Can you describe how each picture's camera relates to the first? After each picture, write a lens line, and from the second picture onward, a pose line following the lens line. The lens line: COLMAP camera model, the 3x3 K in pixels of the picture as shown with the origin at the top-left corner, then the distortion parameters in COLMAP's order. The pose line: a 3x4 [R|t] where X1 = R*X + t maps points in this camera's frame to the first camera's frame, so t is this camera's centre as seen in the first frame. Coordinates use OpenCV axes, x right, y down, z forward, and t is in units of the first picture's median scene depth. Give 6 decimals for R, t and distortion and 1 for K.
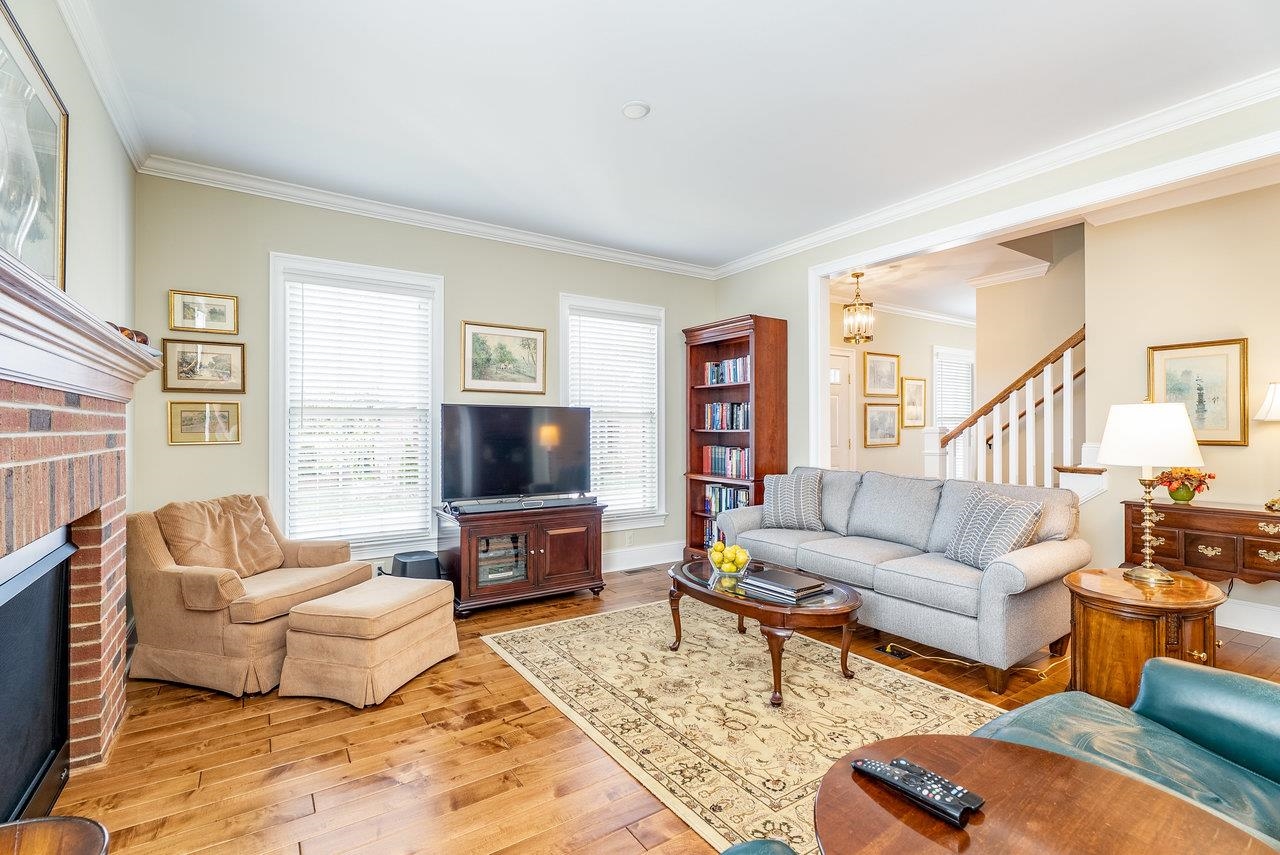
lens RADIAL K [[577.7, 0, 637.6], [0, 577.7, 425.2], [0, 0, 1]] dist [-0.000174, 0.000171]
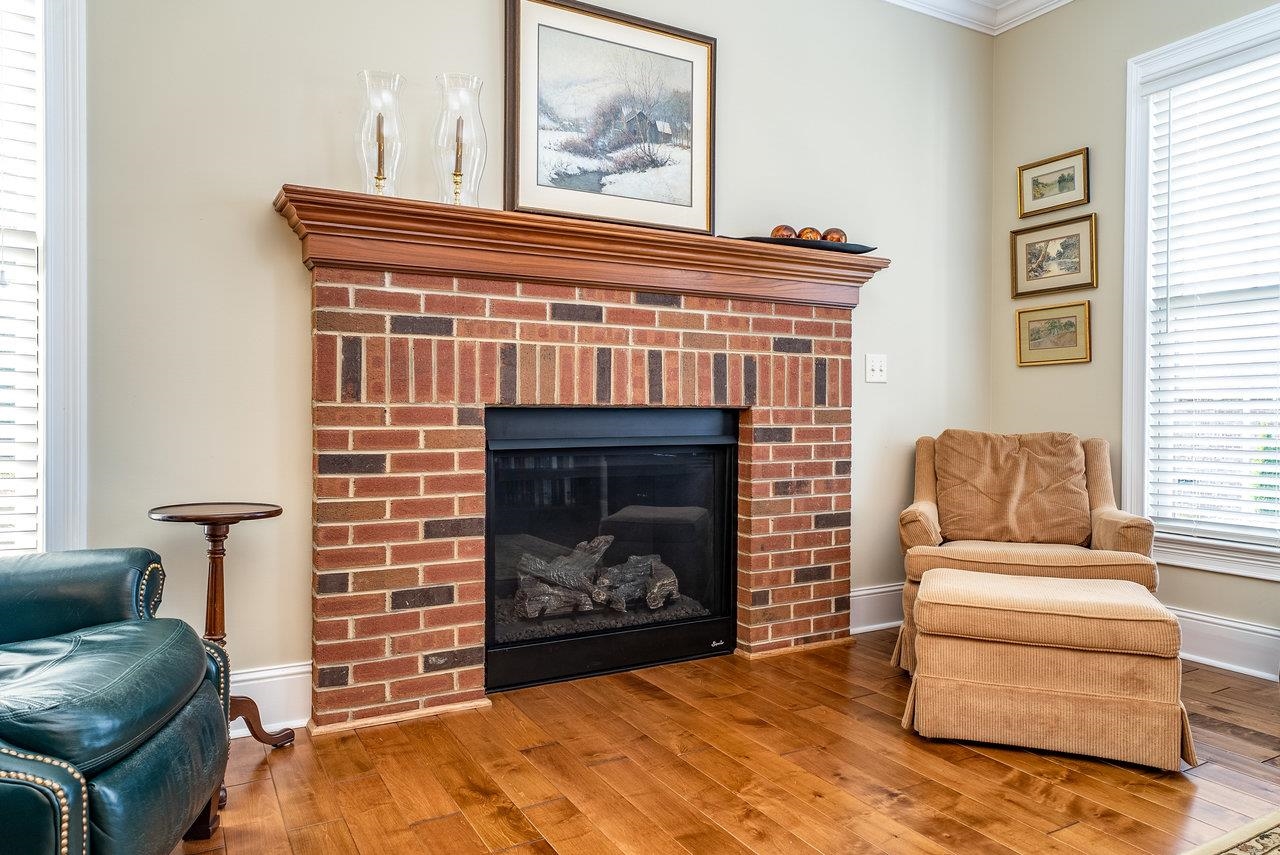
lens RADIAL K [[843.4, 0, 639.2], [0, 843.4, 418.8], [0, 0, 1]] dist [-0.005491, -0.001506]
pose [[-0.076555, 0.009910, -0.997016, 0.367323], [0.002398, 0.999950, 0.009755, 0.093260], [0.997062, -0.001644, -0.076575, 0.573924]]
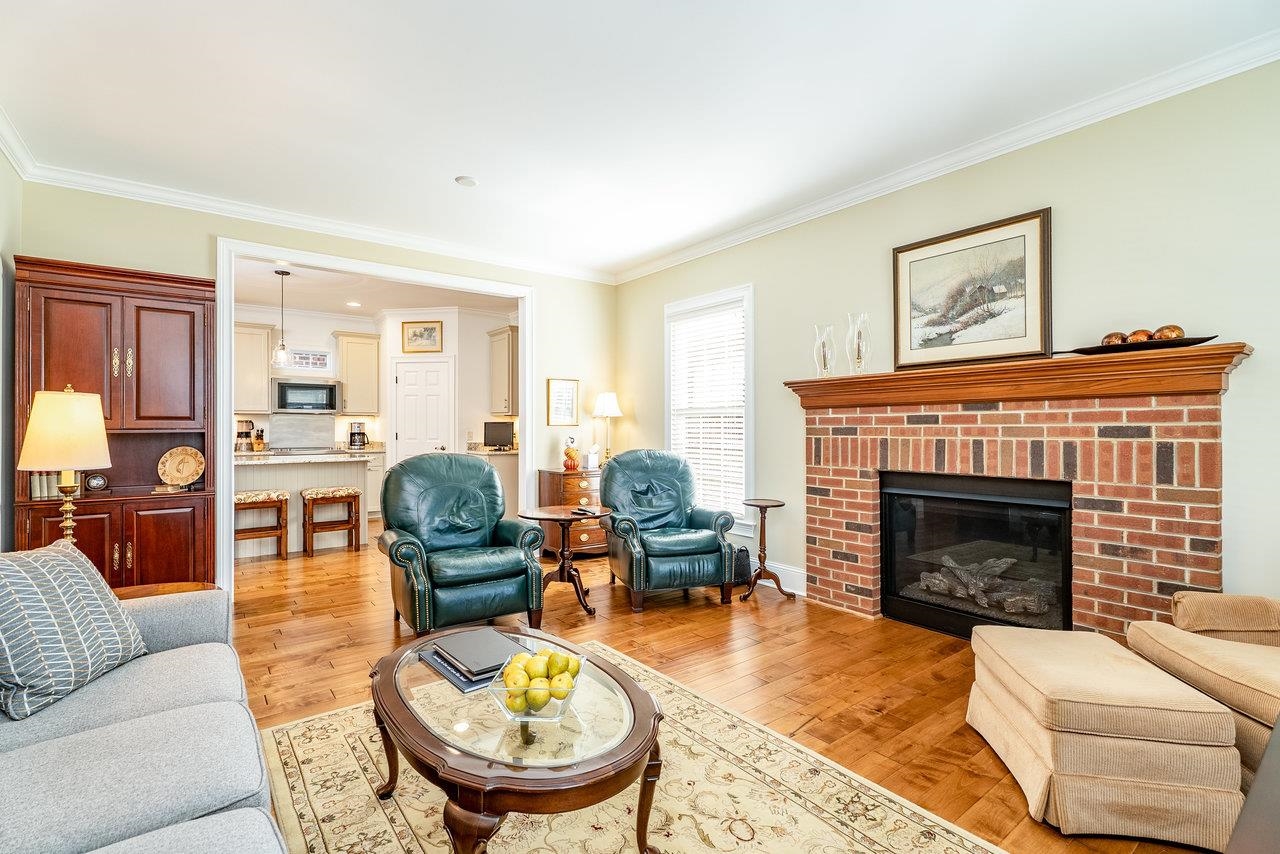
lens RADIAL K [[577.7, 0, 634.7], [0, 577.7, 430.9], [0, 0, 1]] dist [-0.000174, 0.000171]
pose [[-0.998280, 0.004200, -0.058469, 0.099597], [0.004337, 0.999988, -0.002215, 0.016066], [0.058459, -0.002464, -0.998287, 1.427747]]
